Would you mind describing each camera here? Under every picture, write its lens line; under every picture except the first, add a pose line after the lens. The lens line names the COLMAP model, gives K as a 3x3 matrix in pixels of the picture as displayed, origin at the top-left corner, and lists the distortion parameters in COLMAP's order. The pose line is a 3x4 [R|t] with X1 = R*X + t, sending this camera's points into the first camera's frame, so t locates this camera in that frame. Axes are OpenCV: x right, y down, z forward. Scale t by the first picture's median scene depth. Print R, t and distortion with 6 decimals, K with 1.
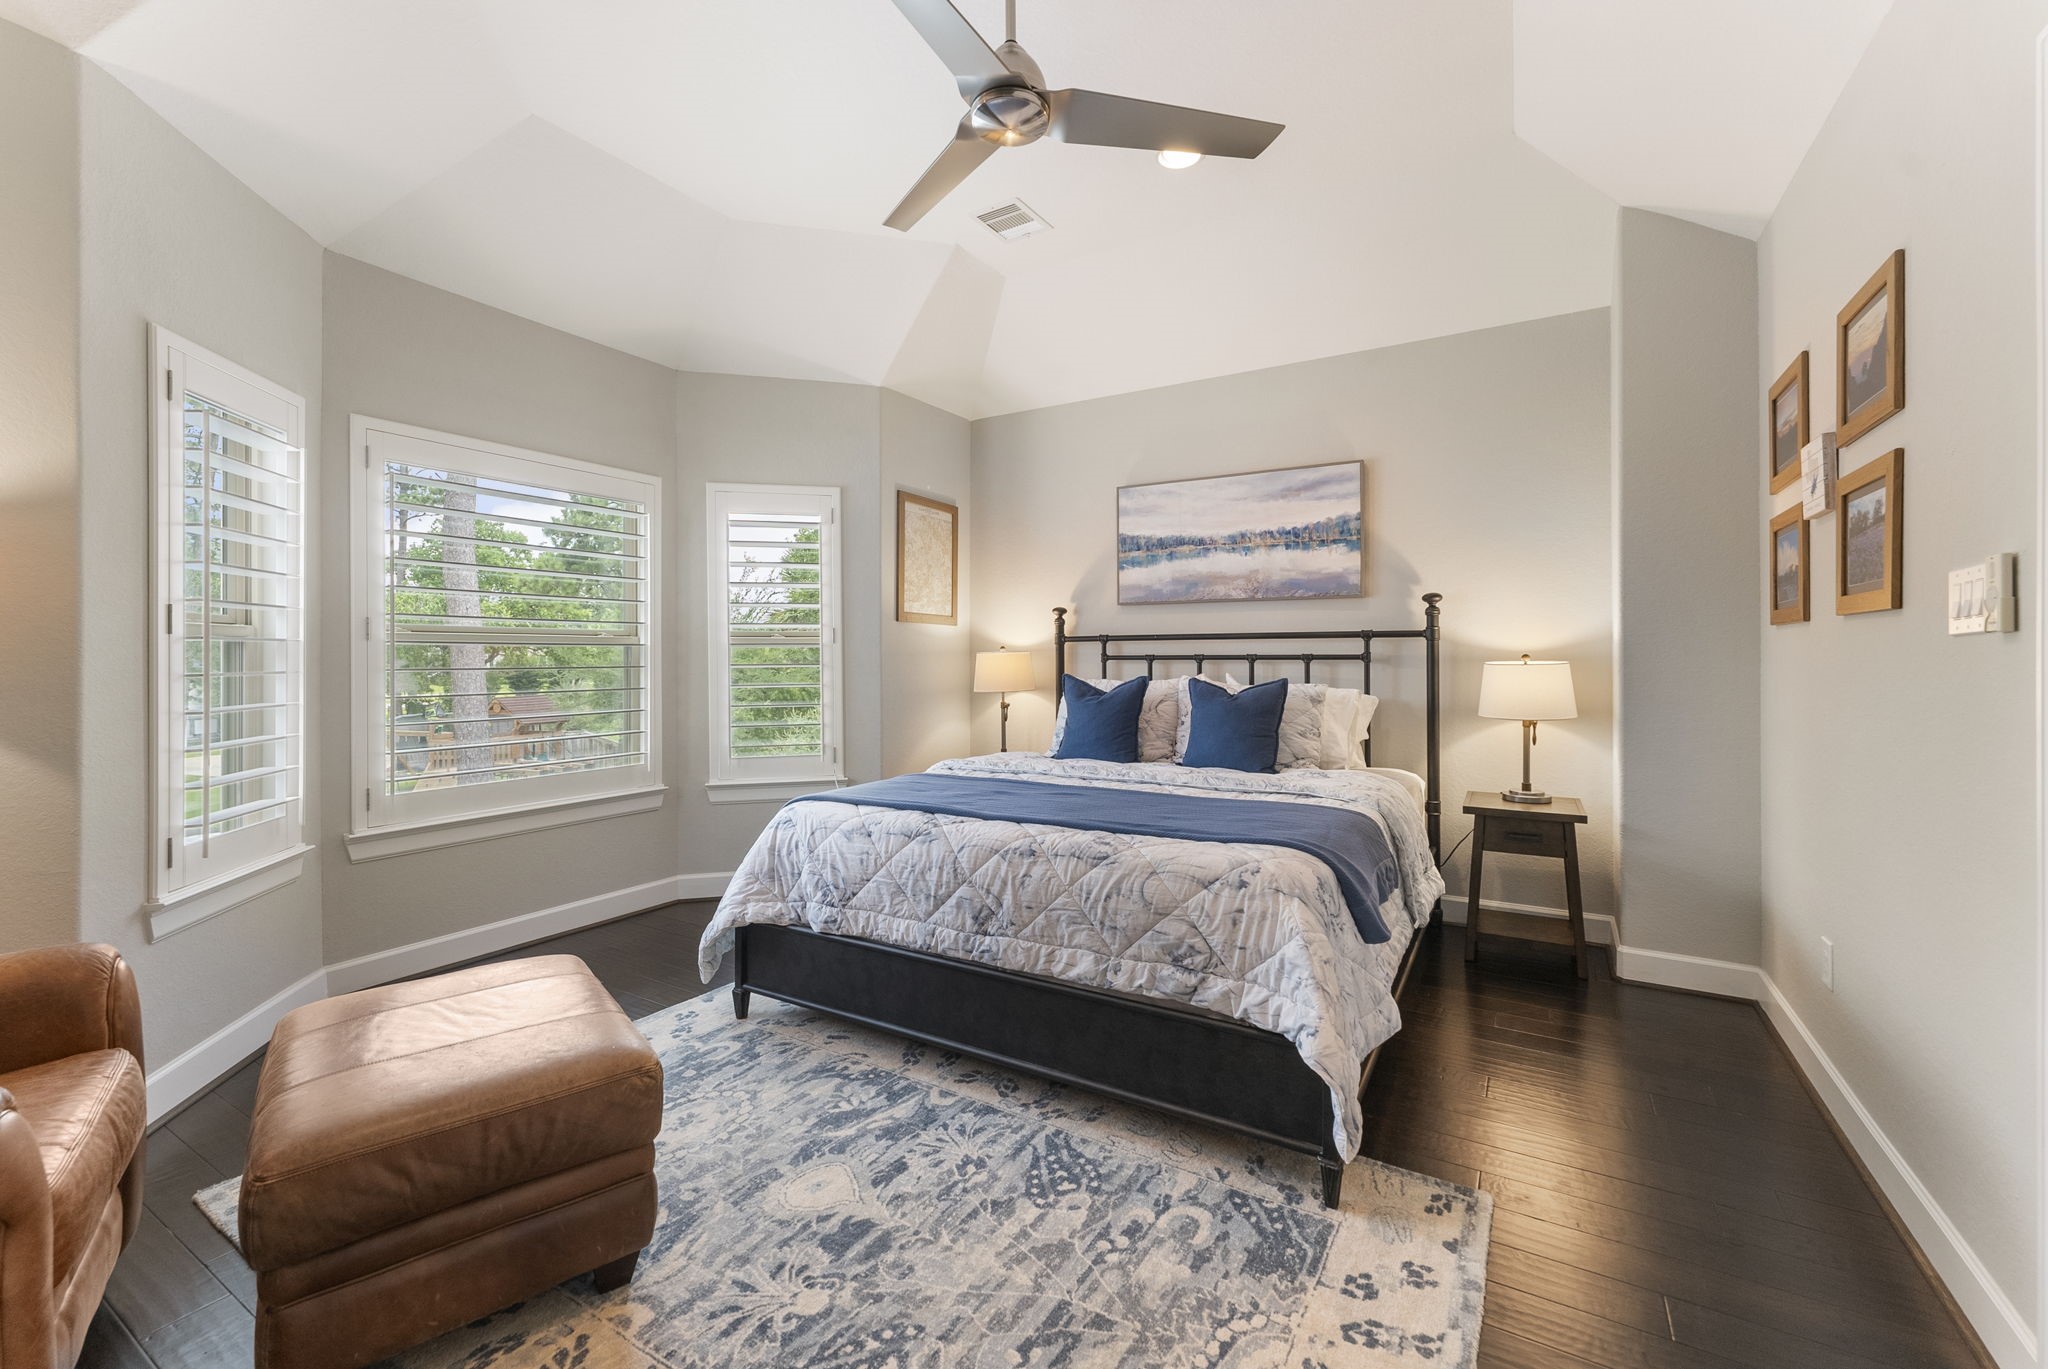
lens RADIAL K [[852.6, 0, 1016.2], [0, 852.6, 645.2], [0, 0, 1]] dist [0.000582, -0.000406]
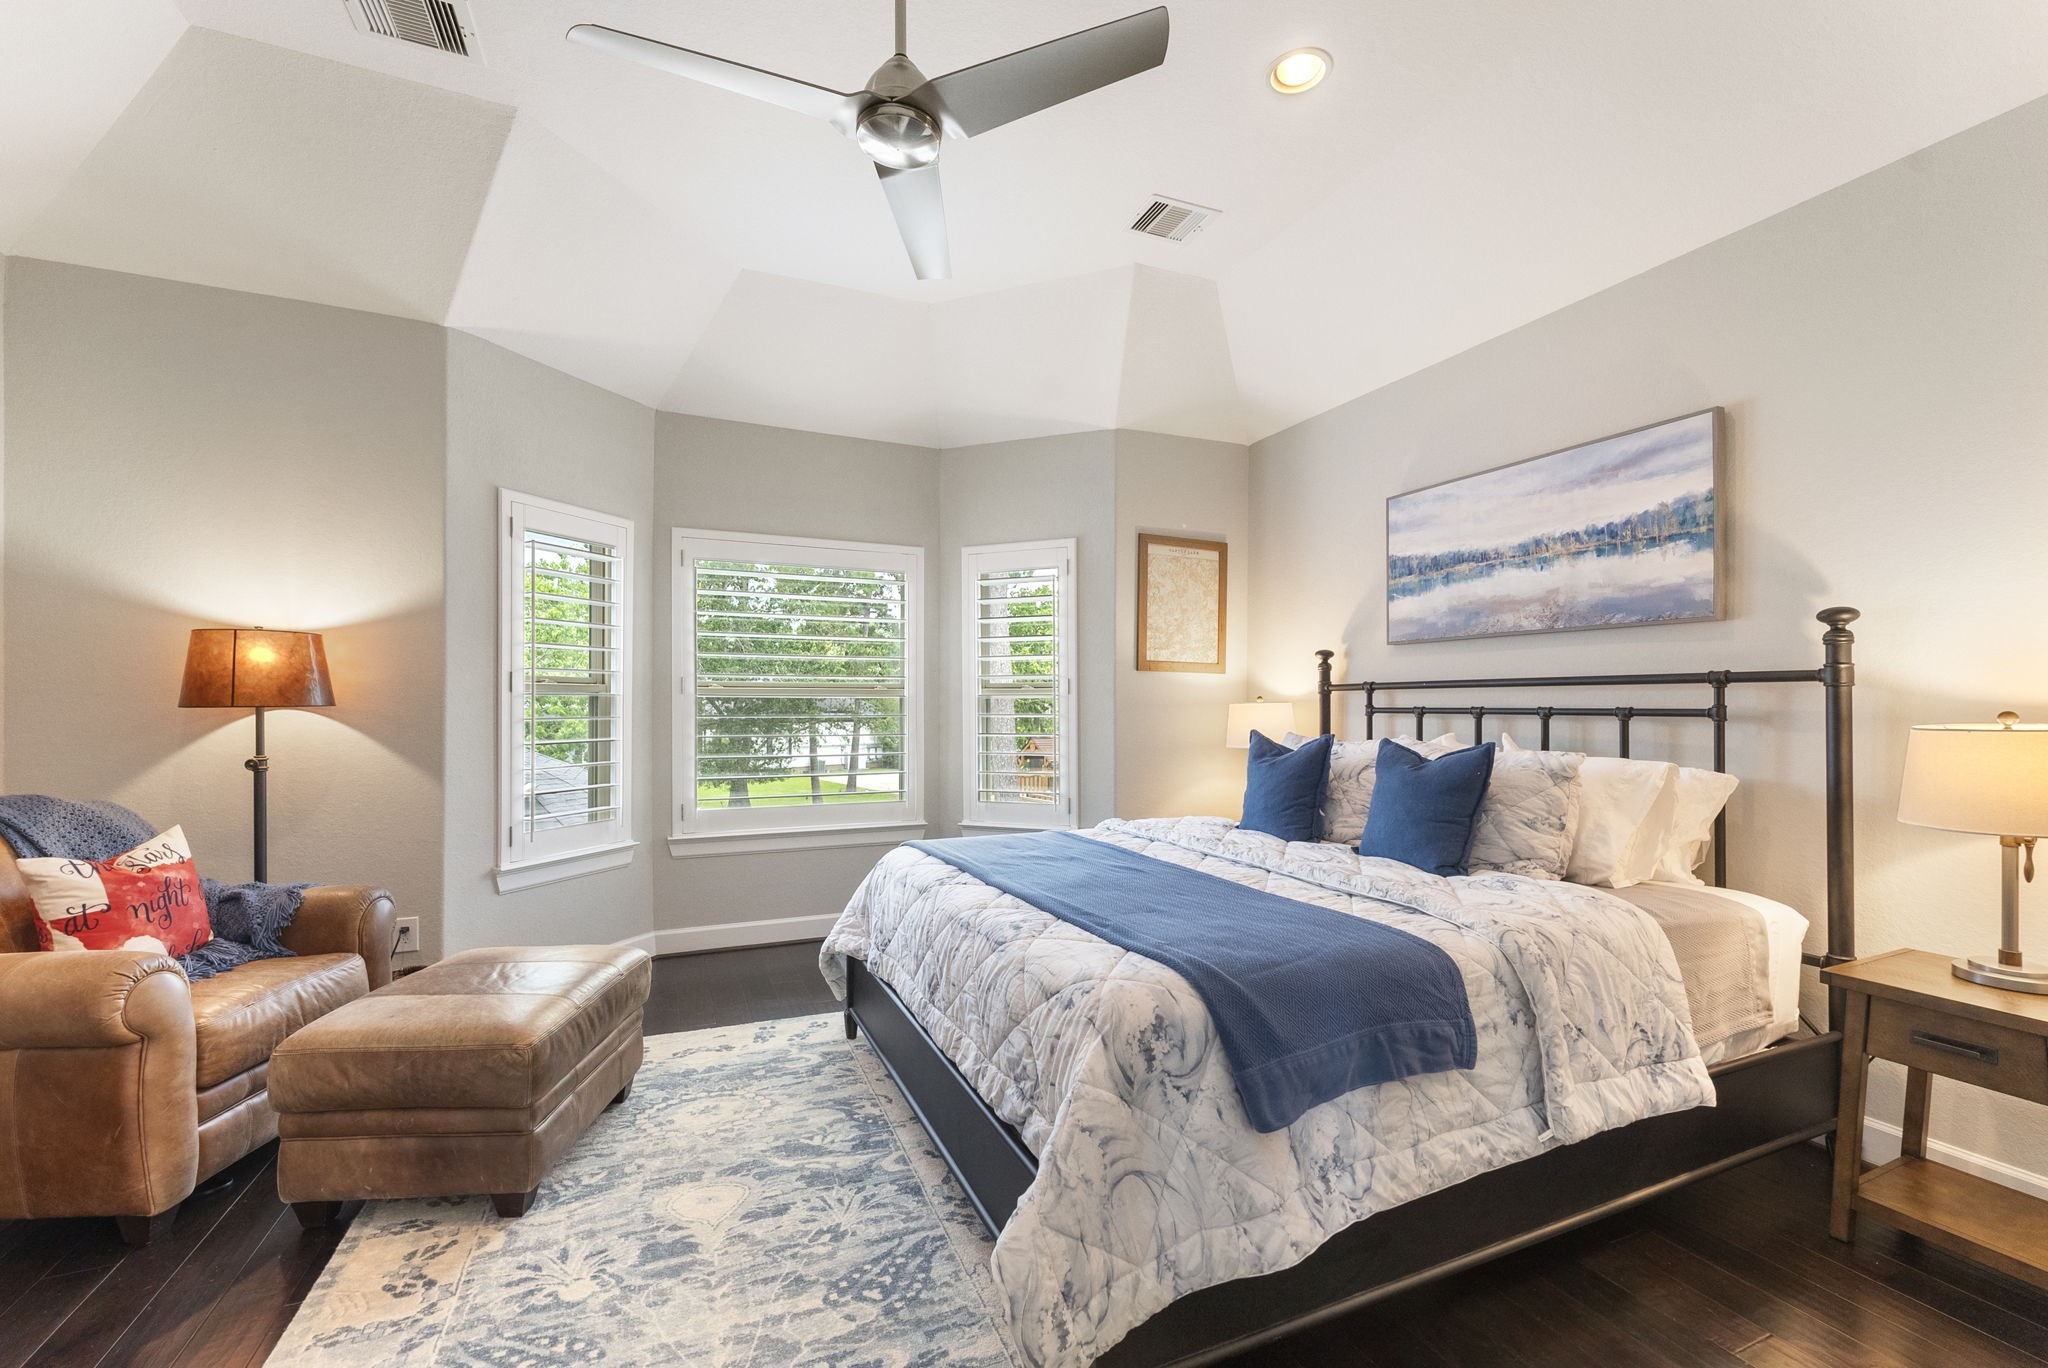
lens RADIAL K [[846.0, 0, 1020.2], [0, 846.0, 692.3], [0, 0, 1]] dist [0.001298, -0.000052]
pose [[0.813449, -0.004601, -0.581619, 0.348885], [0.004402, 0.999989, -0.001754, -0.002914], [0.581620, -0.001134, 0.813460, 0.173697]]
